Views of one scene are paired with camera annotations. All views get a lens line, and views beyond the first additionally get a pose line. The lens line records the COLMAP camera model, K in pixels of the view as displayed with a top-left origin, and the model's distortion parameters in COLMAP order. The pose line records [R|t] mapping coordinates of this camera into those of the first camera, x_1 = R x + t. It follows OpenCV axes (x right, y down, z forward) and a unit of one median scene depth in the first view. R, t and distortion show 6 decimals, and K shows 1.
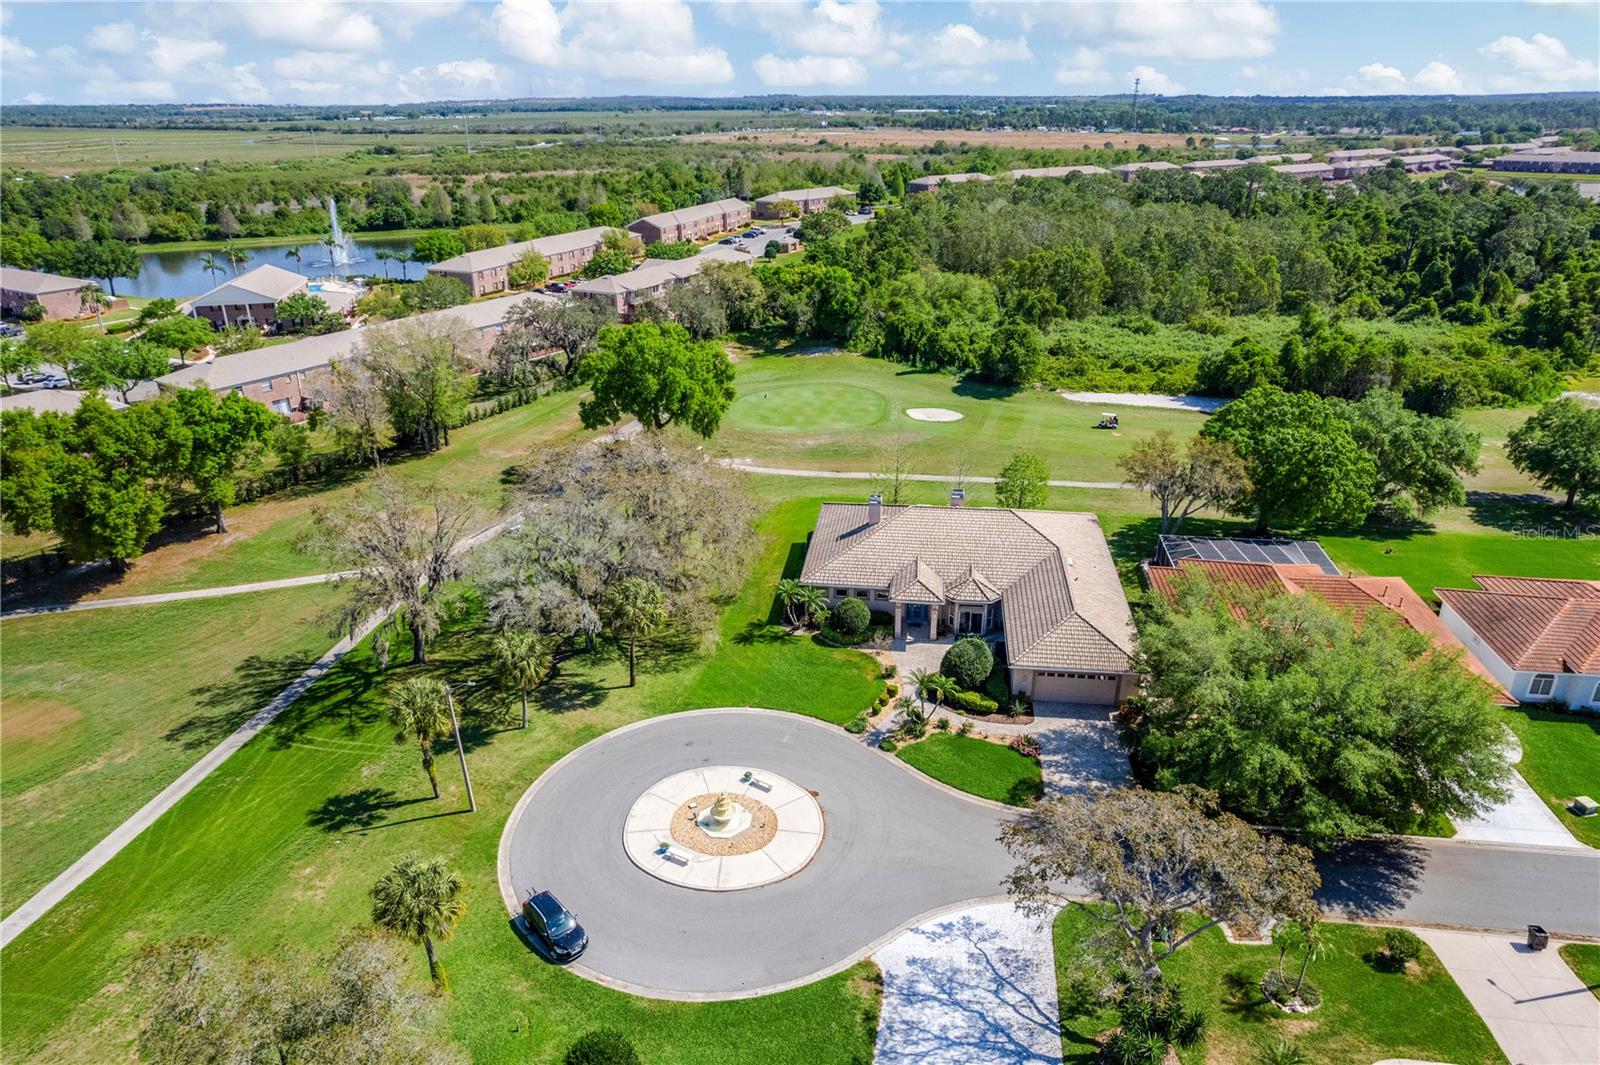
lens RADIAL K [[1023.5, 0, 803.5], [0, 1023.5, 528.1], [0, 0, 1]] dist [-0.075348, 0.068220]
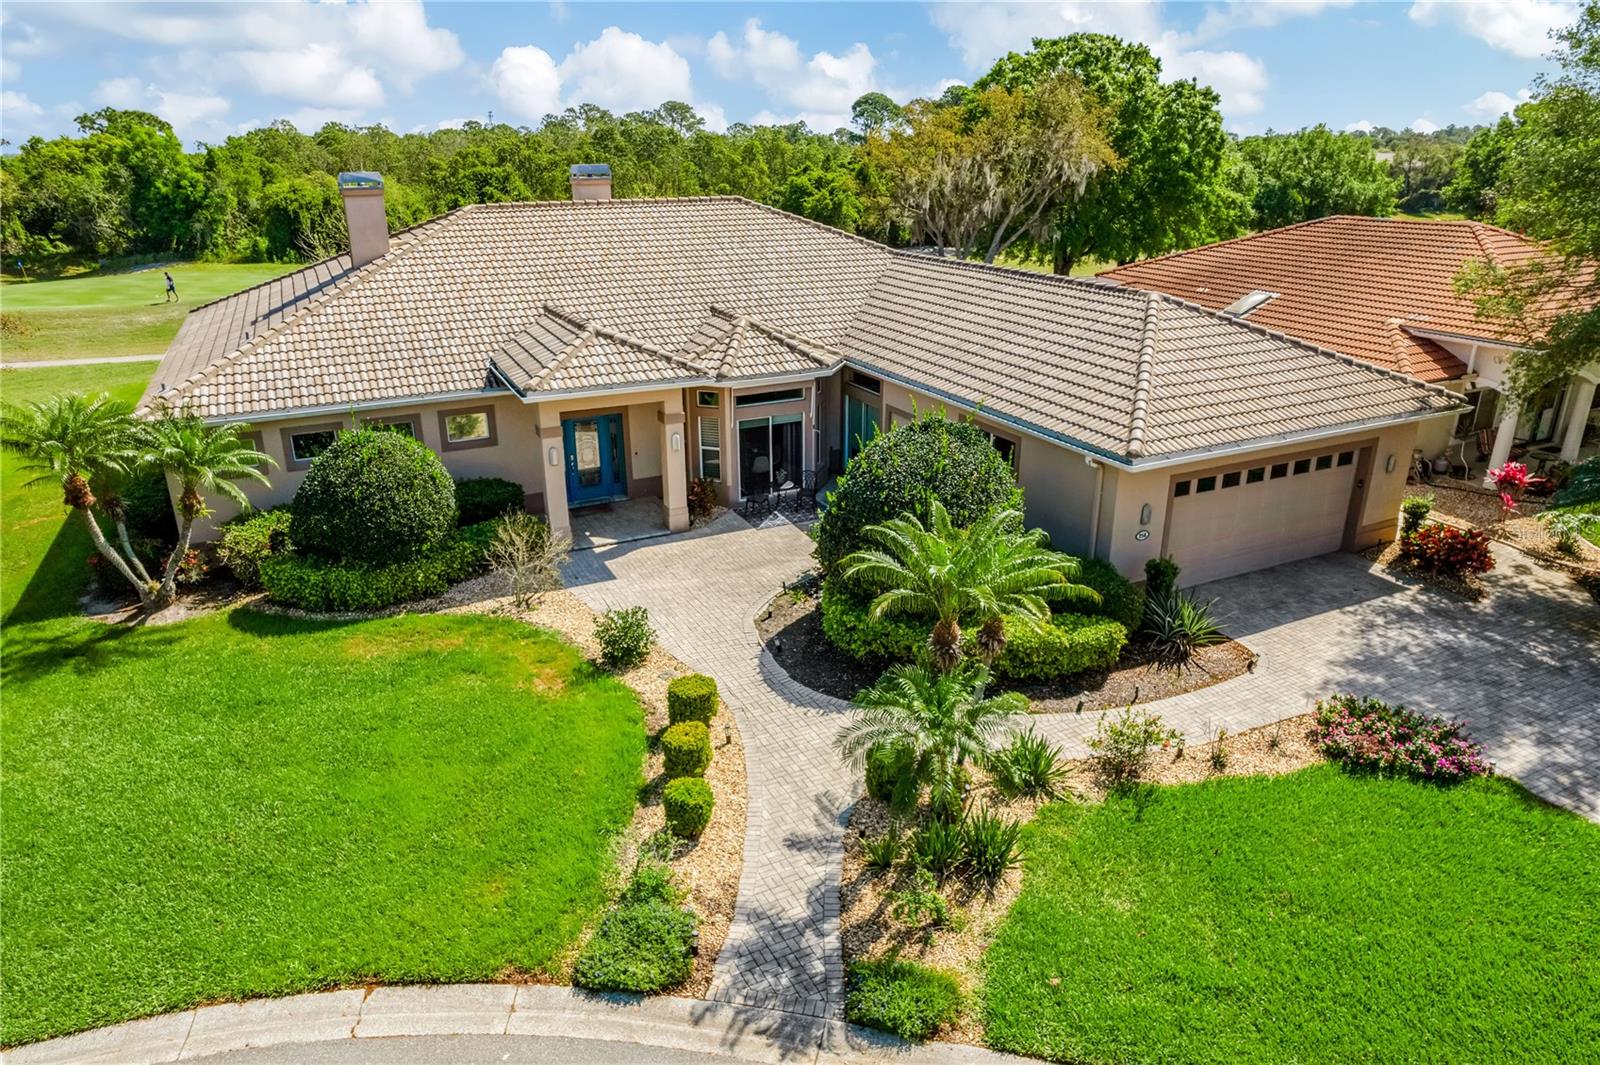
lens RADIAL K [[1027.0, 0, 803.2], [0, 1027.0, 528.9], [0, 0, 1]] dist [-0.079465, 0.073745]
pose [[0.833678, -0.187987, 0.519270, 0.000802], [0.215521, 0.976470, 0.007488, 0.067220], [-0.508460, 0.105672, 0.854577, 0.424482]]
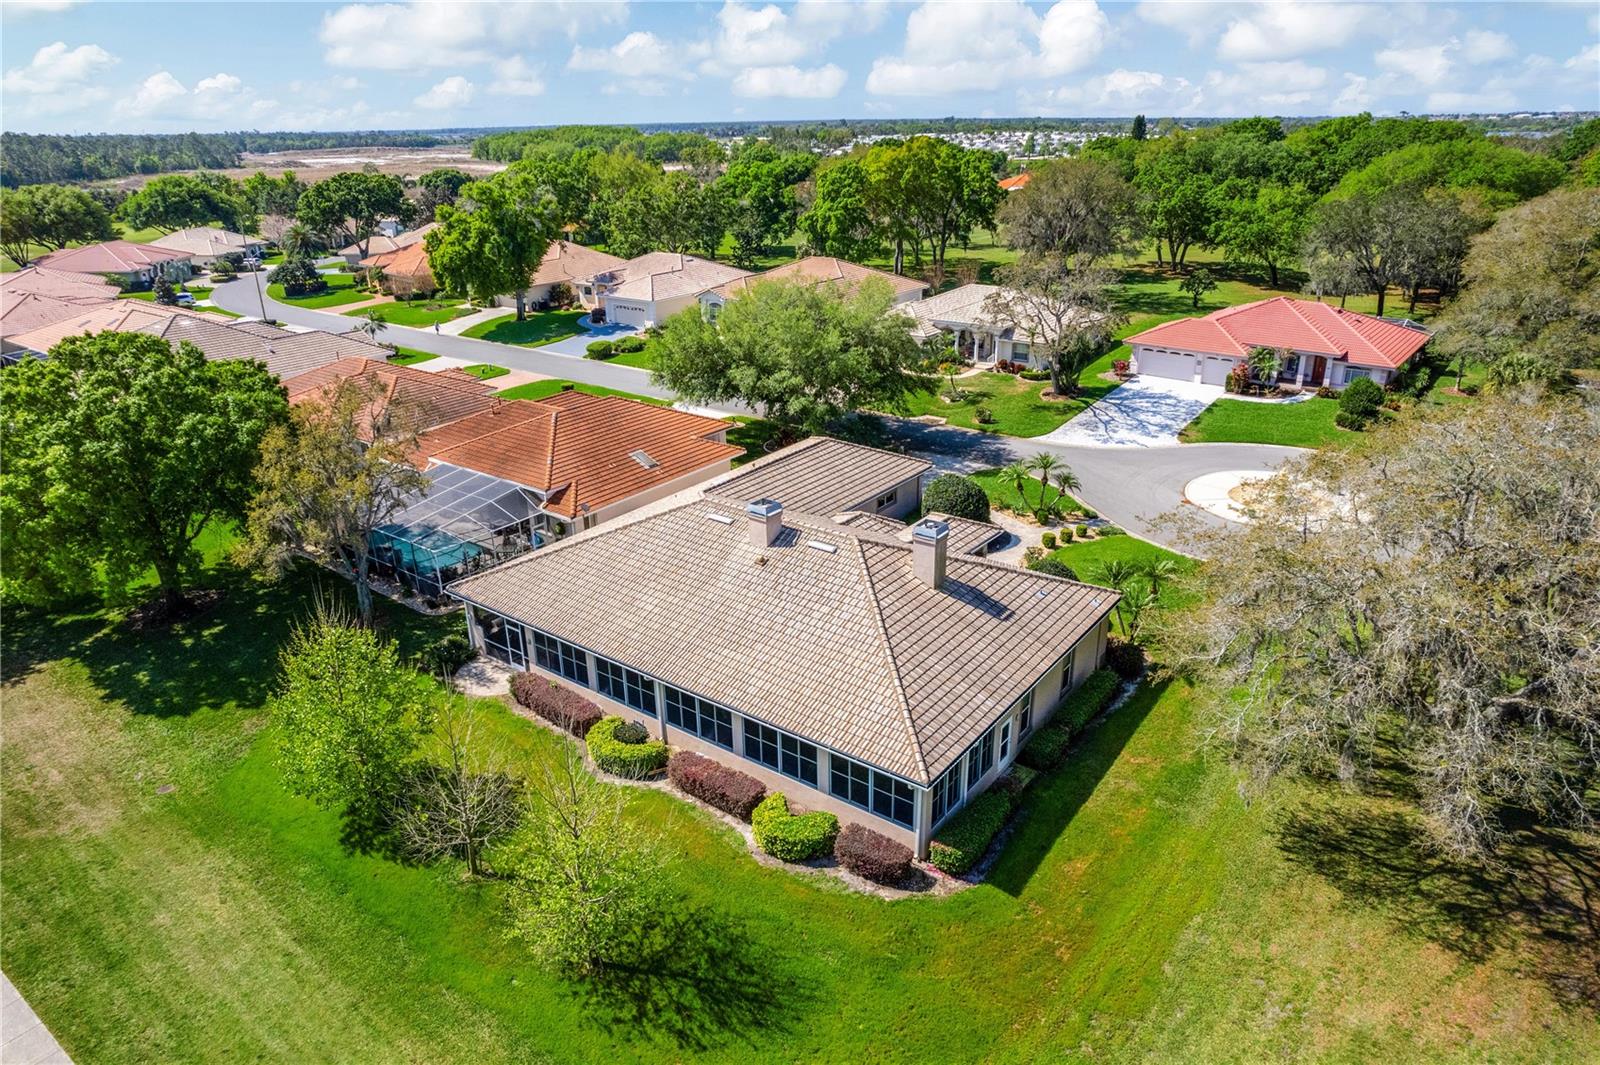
lens RADIAL K [[1026.3, 0, 803.3], [0, 1026.3, 526.9], [0, 0, 1]] dist [-0.086669, 0.084935]
pose [[-0.871039, -0.164447, 0.462869, -0.061227], [0.212946, 0.722736, 0.657500, -0.223193], [-0.442656, 0.671275, -0.594513, 0.827566]]
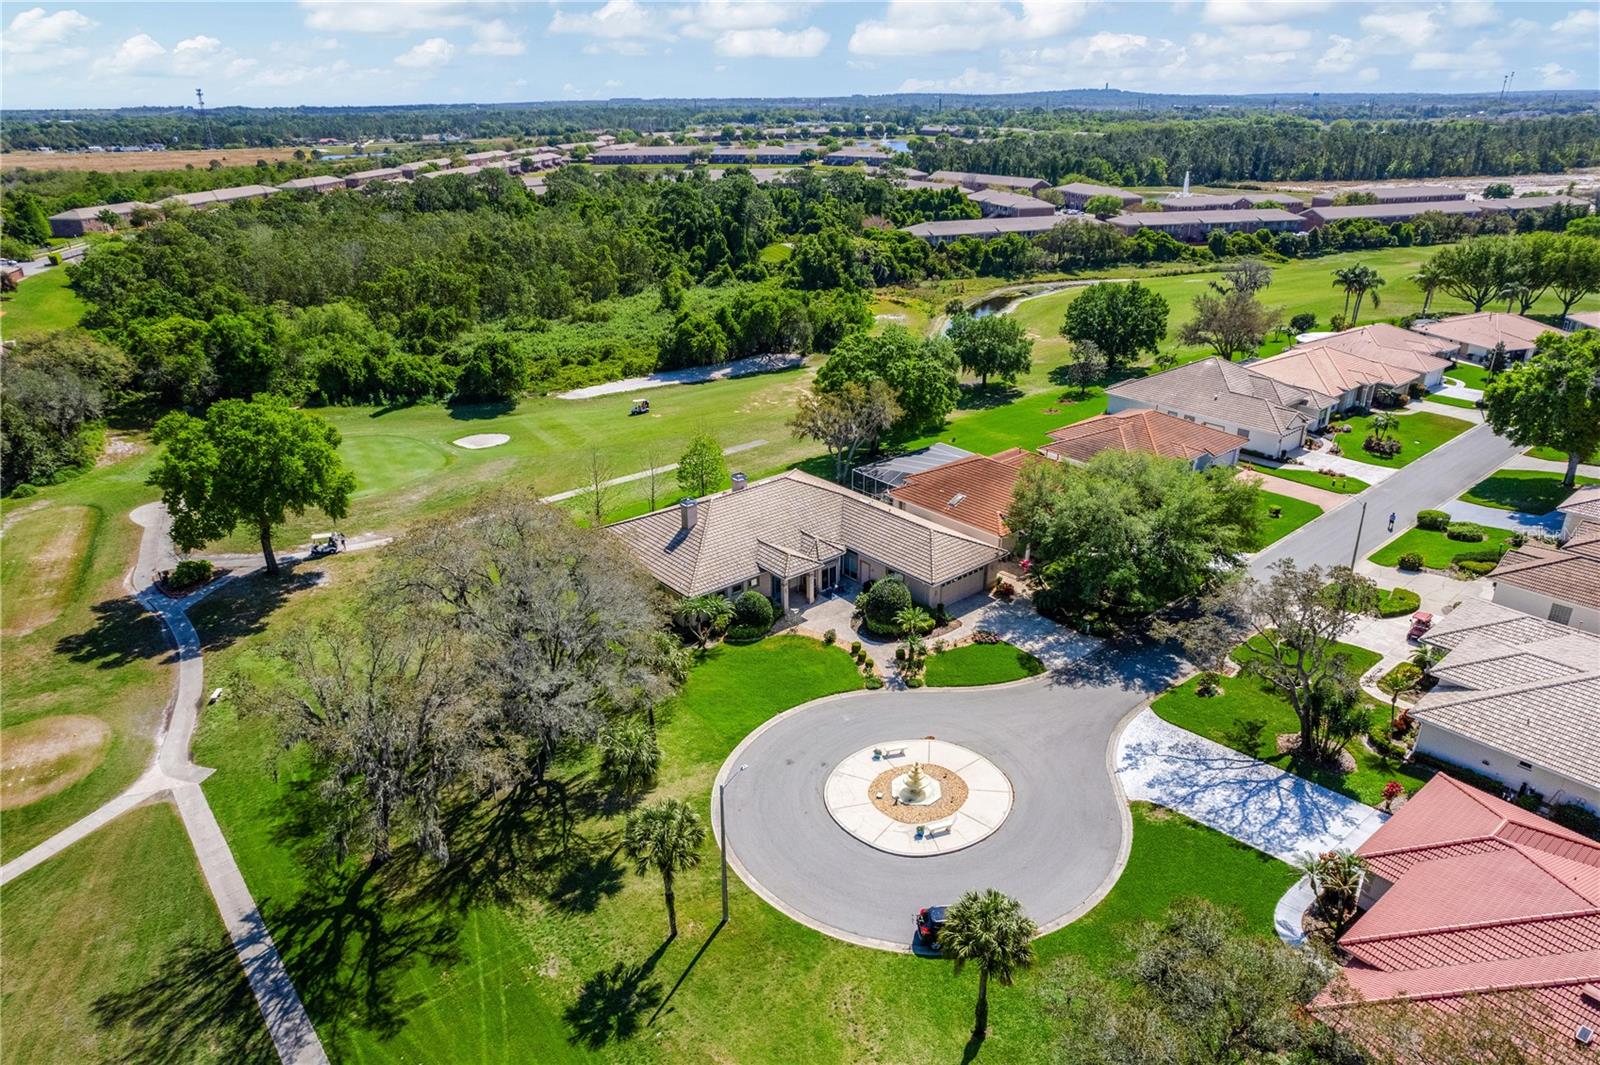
lens RADIAL K [[1023.5, 0, 803.5], [0, 1023.5, 528.1], [0, 0, 1]] dist [-0.075348, 0.068220]
pose [[0.669517, -0.289629, 0.684005, -0.348248], [0.295980, 0.948610, 0.111960, -0.052493], [-0.681280, 0.127493, 0.720835, 0.127216]]
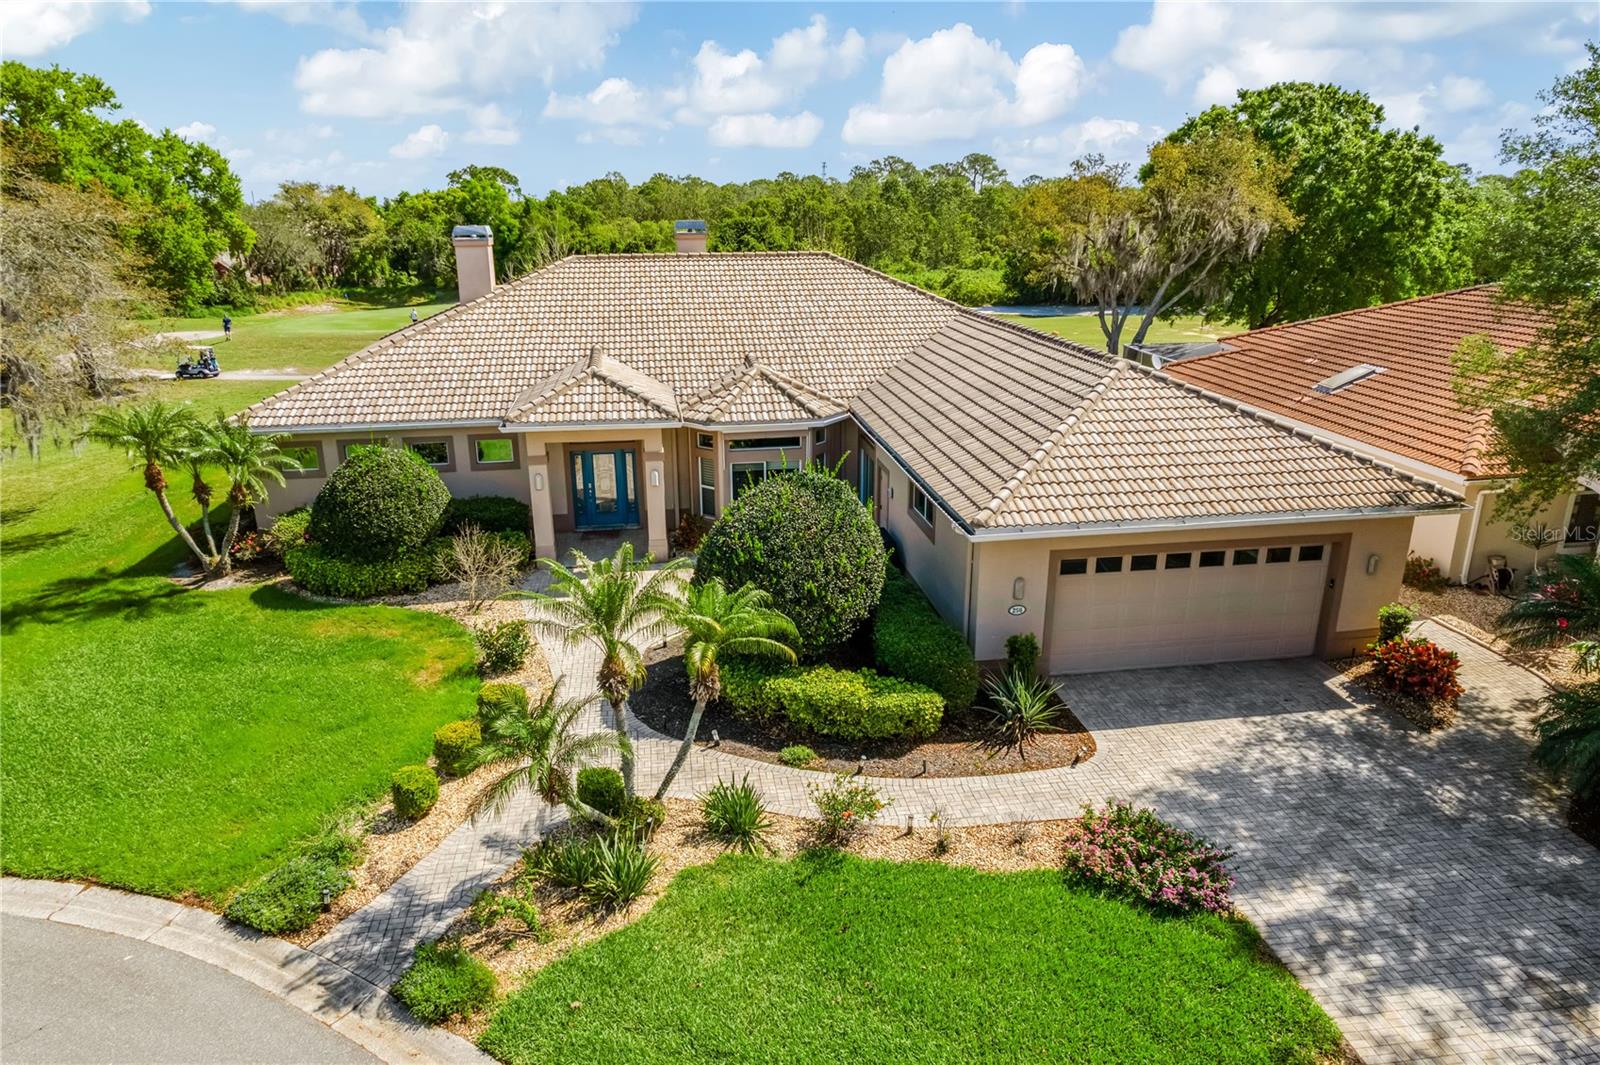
lens RADIAL K [[1023.5, 0, 803.5], [0, 1023.5, 528.1], [0, 0, 1]] dist [-0.075348, 0.068220]
pose [[0.960869, -0.080445, 0.265066, 0.050686], [0.105781, 0.990943, -0.082716, 0.076663], [-0.256011, 0.107518, 0.960676, 0.397428]]
